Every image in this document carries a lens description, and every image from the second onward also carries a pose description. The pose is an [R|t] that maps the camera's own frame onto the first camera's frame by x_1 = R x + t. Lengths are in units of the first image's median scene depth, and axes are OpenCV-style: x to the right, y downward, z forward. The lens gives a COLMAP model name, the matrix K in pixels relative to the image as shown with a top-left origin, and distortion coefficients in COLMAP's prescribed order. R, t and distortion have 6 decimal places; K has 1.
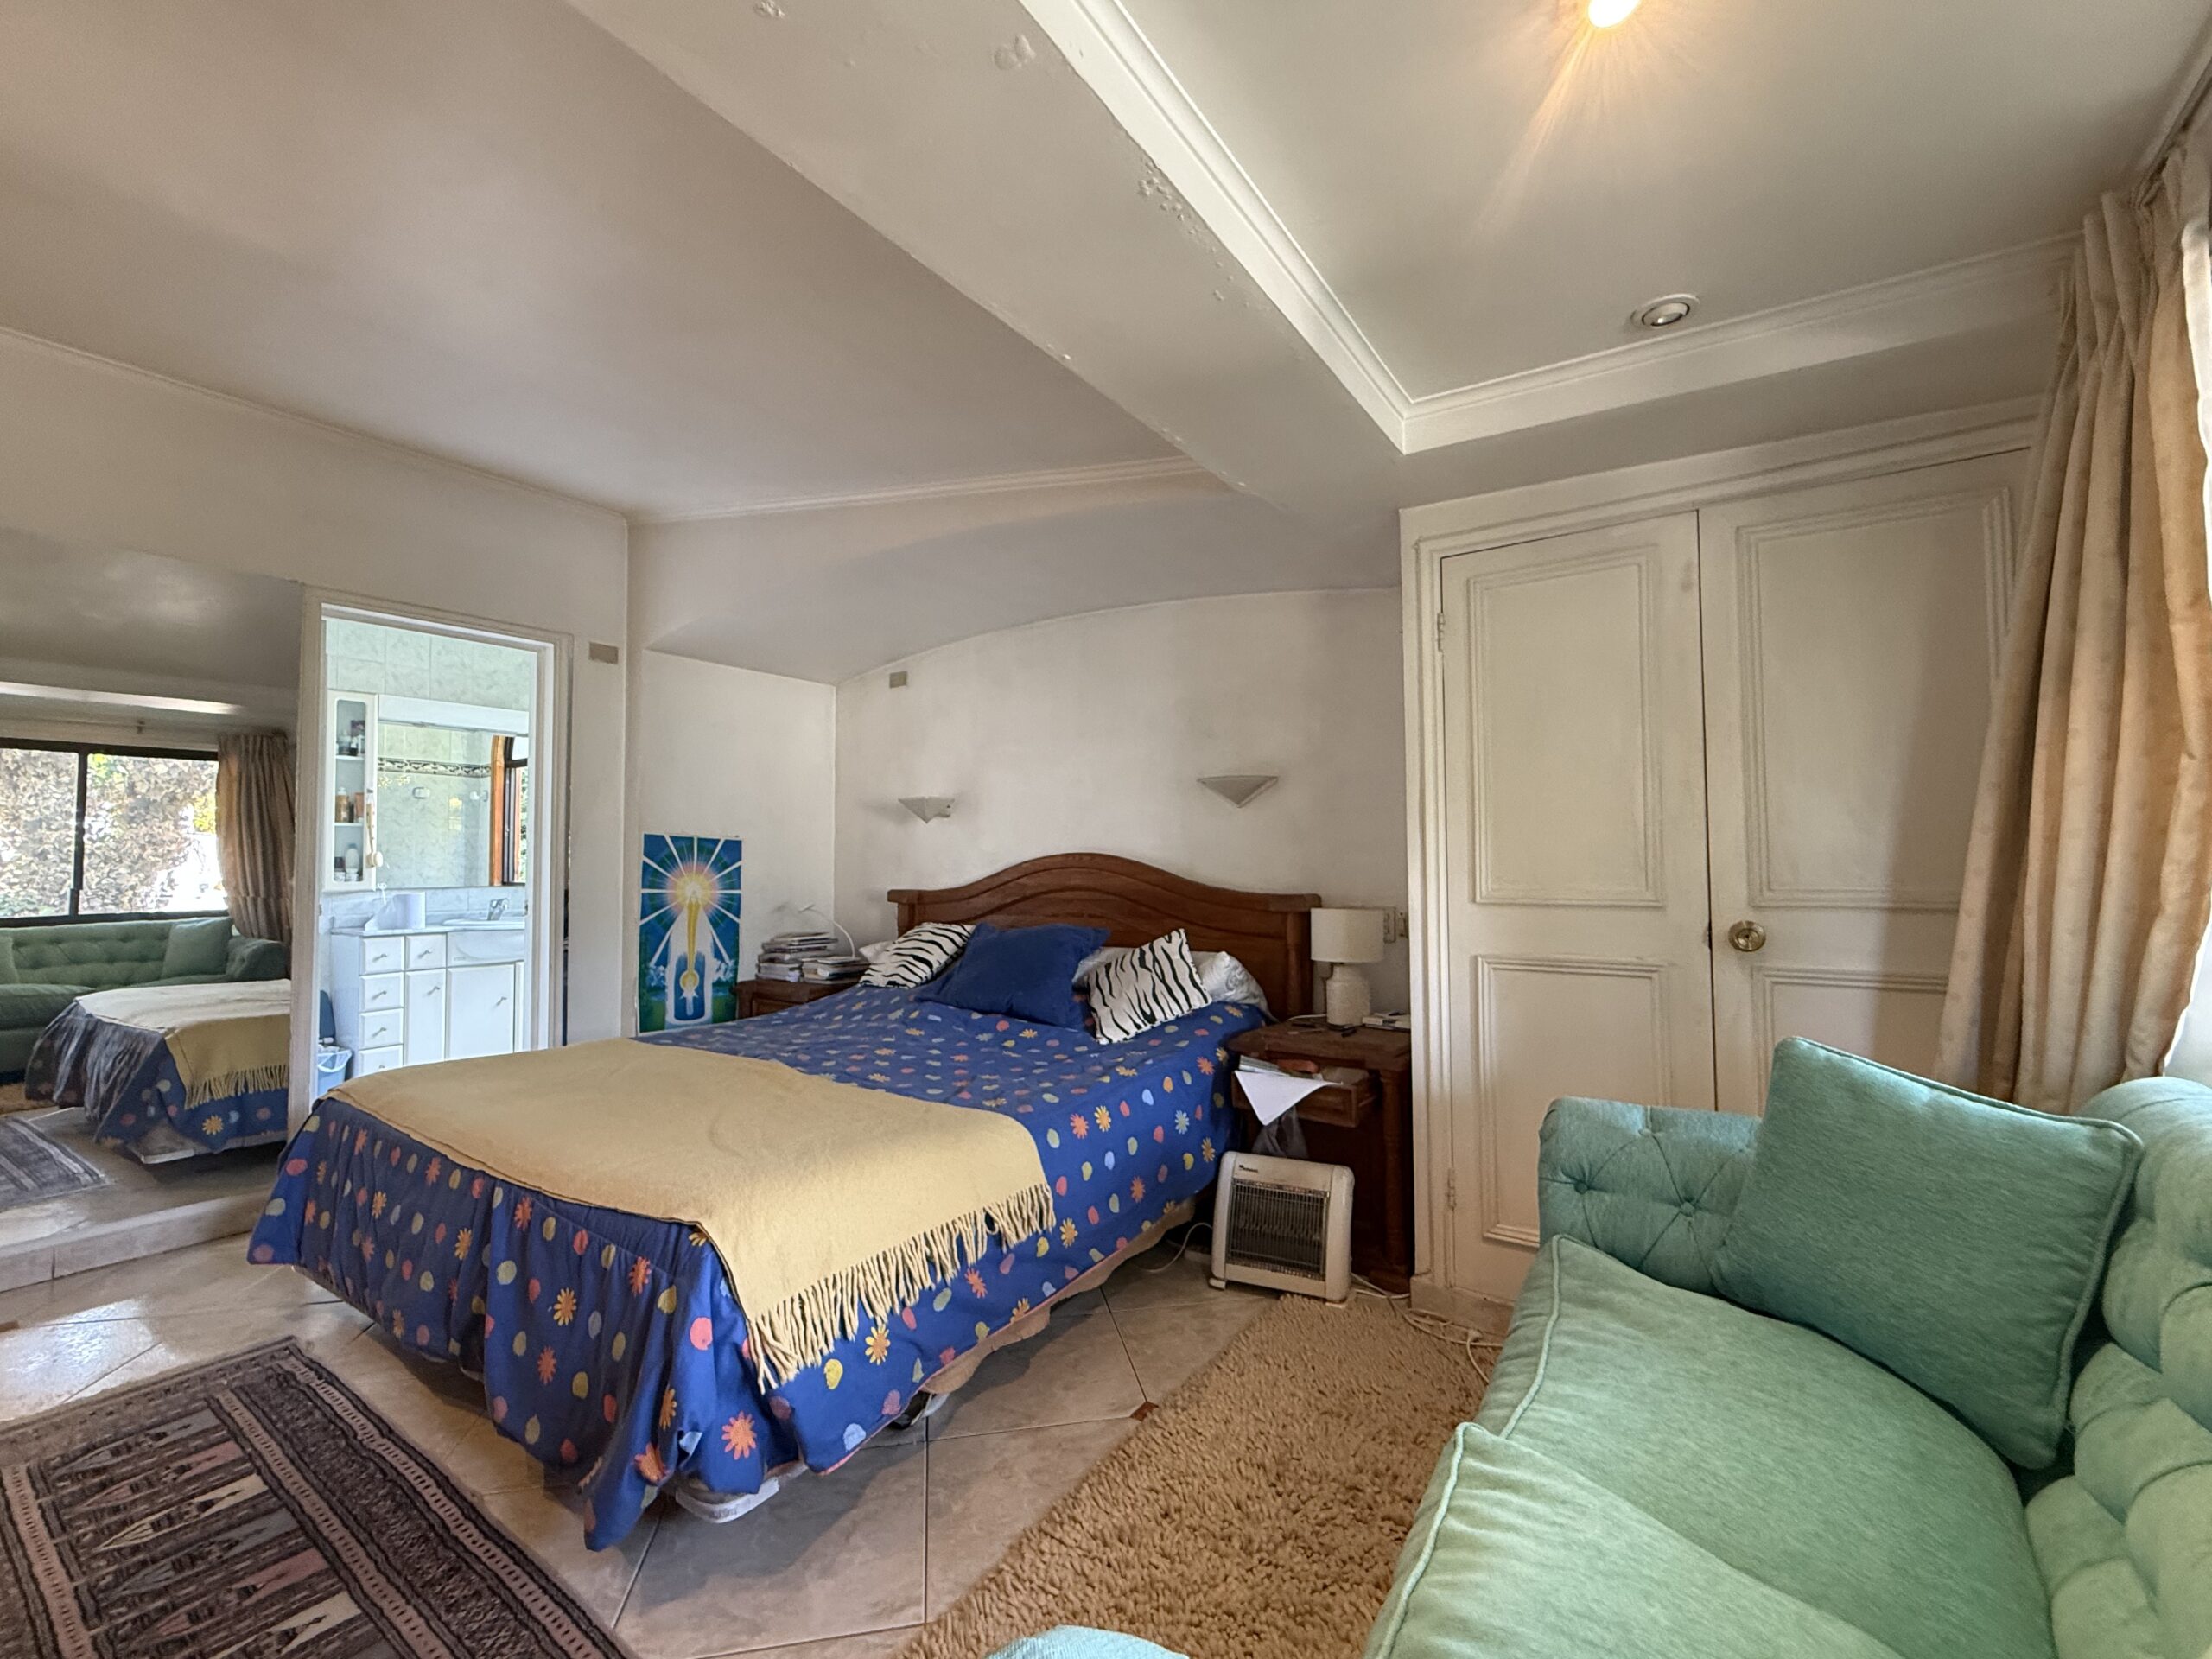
lens RADIAL K [[895.9, 0, 1096.3], [0, 895.9, 829.8], [0, 0, 1]] dist [0.003118, 0.000373]
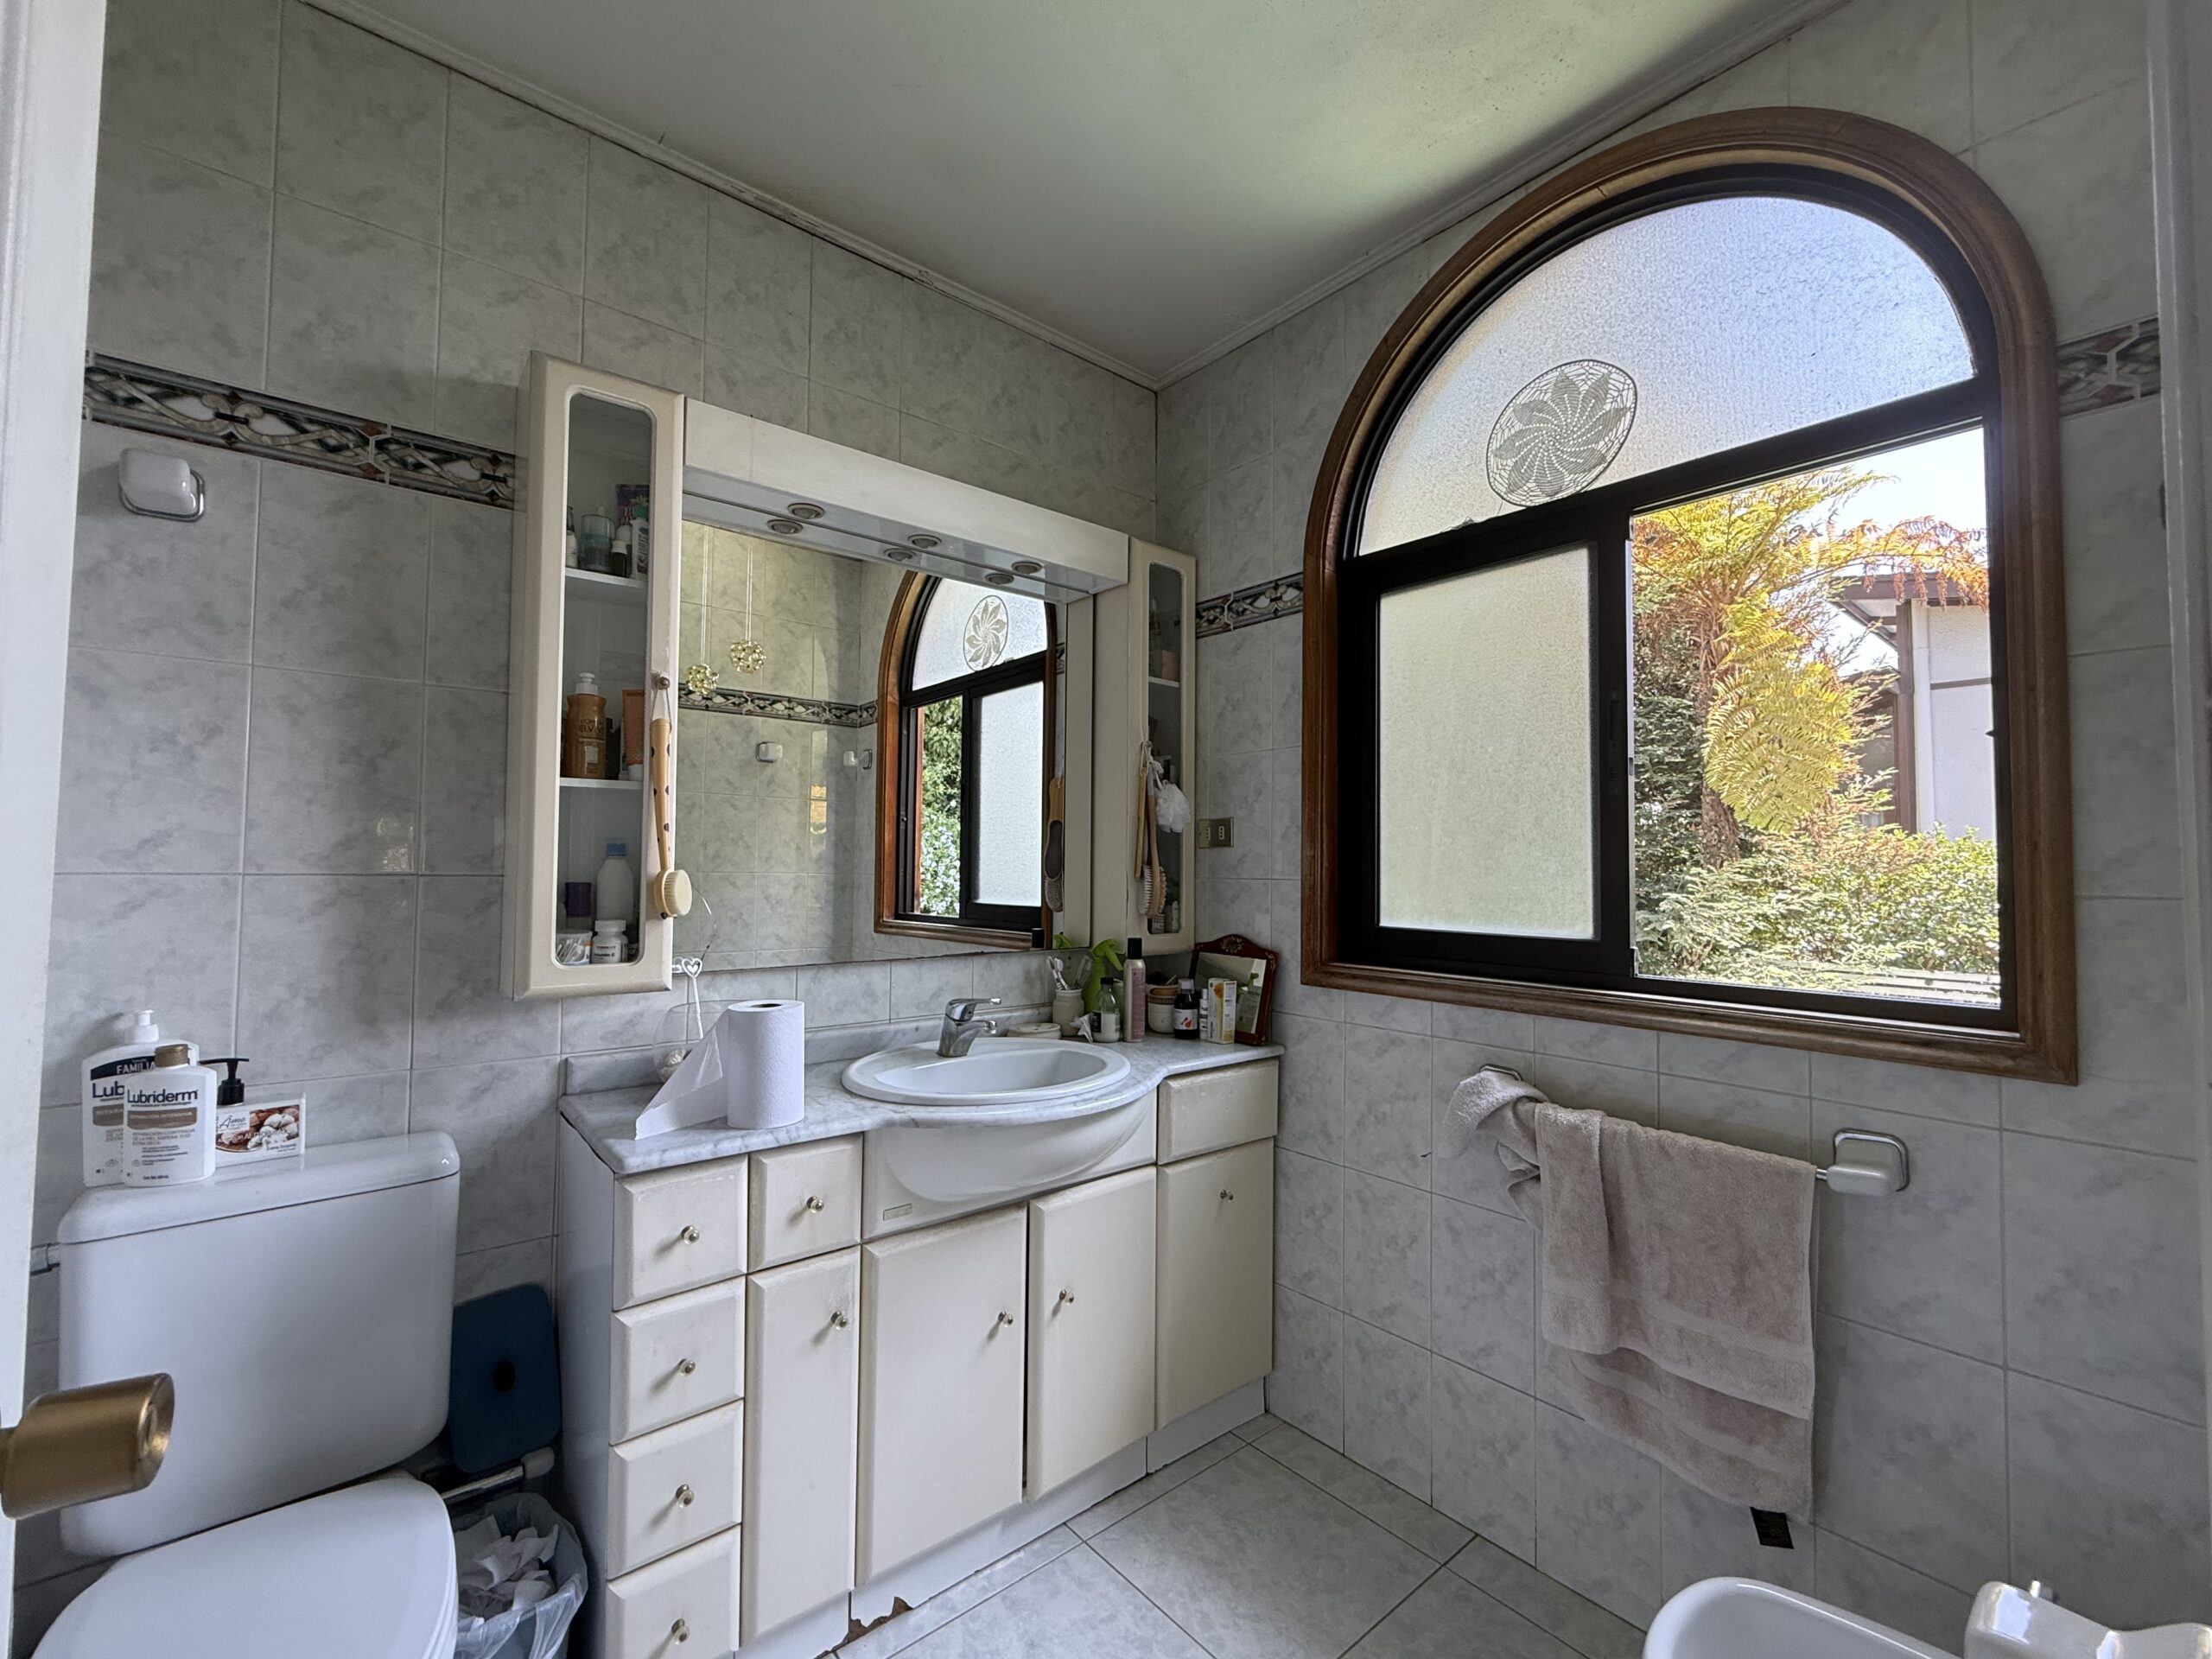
lens RADIAL K [[895.9, 0, 1107.2], [0, 895.9, 834.0], [0, 0, 1]] dist [0.003118, 0.000373]
pose [[0.965173, 0.006560, -0.261529, -0.568430], [-0.006233, 0.999978, 0.002079, 0.010254], [0.261537, -0.000376, 0.965194, 0.730329]]
